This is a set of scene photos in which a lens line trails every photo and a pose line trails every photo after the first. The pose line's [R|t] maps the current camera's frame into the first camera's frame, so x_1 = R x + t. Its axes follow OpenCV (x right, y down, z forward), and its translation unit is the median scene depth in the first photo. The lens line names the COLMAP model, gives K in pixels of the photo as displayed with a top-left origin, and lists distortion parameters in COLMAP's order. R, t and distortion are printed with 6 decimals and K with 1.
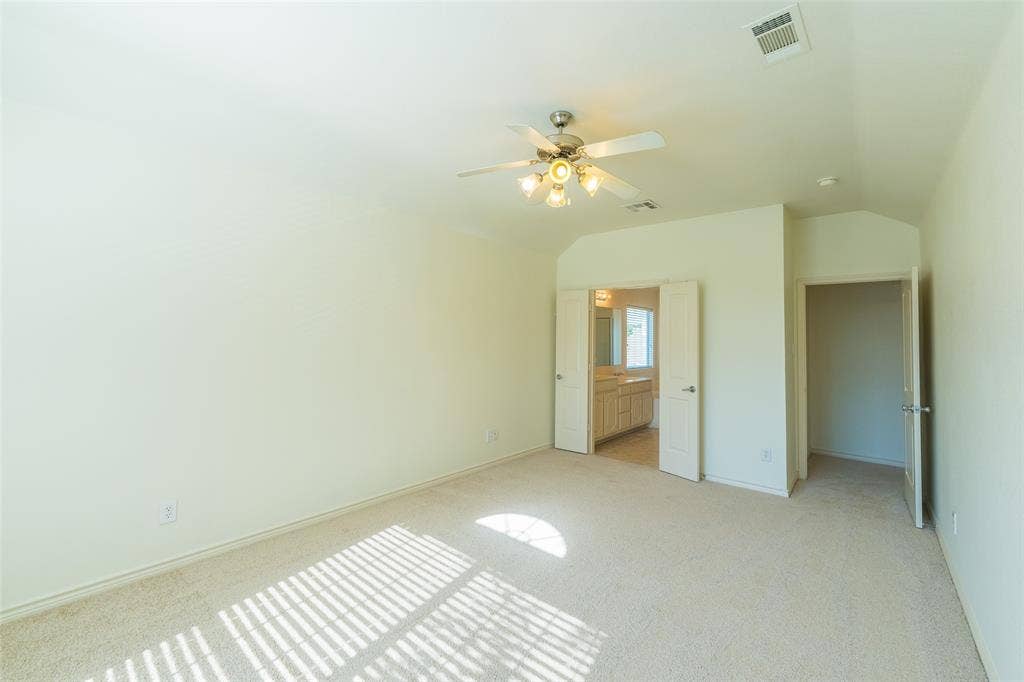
lens RADIAL K [[410.6, 0, 512.4], [0, 410.6, 344.1], [0, 0, 1]] dist [0.000243, 0.000017]
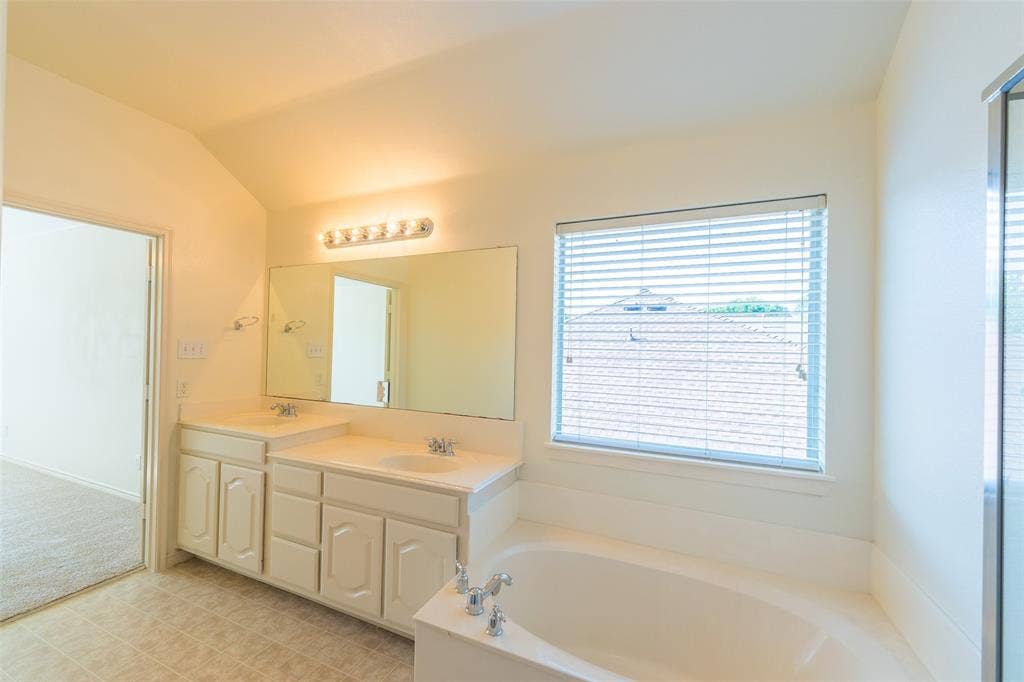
lens RADIAL K [[410.6, 0, 512.4], [0, 410.6, 344.1], [0, 0, 1]] dist [0.000243, 0.000017]
pose [[0.280111, -0.003667, -0.959961, 0.493808], [-0.017153, 0.999814, -0.008825, -0.004785], [0.959814, 0.018938, 0.279996, 0.798043]]
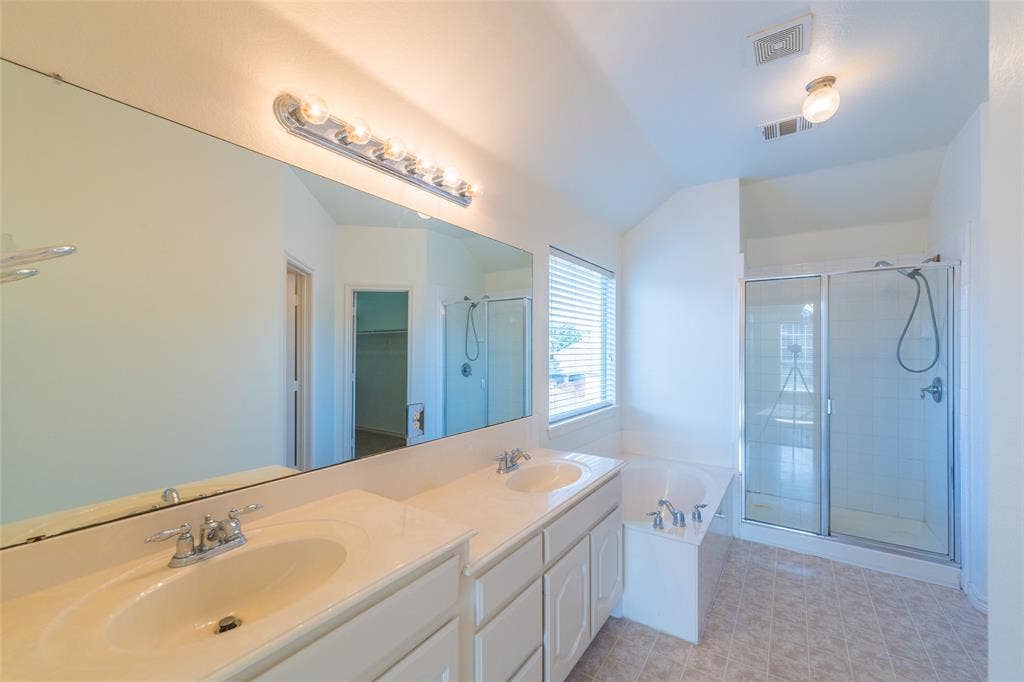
lens RADIAL K [[419.2, 0, 513.9], [0, 419.2, 345.7], [0, 0, 1]] dist [0.000678, 0.000167]
pose [[0.992185, 0.001472, 0.124765, 0.182739], [-0.001316, 0.999998, -0.001337, -0.006489], [-0.124767, 0.001162, 0.992185, 0.580124]]
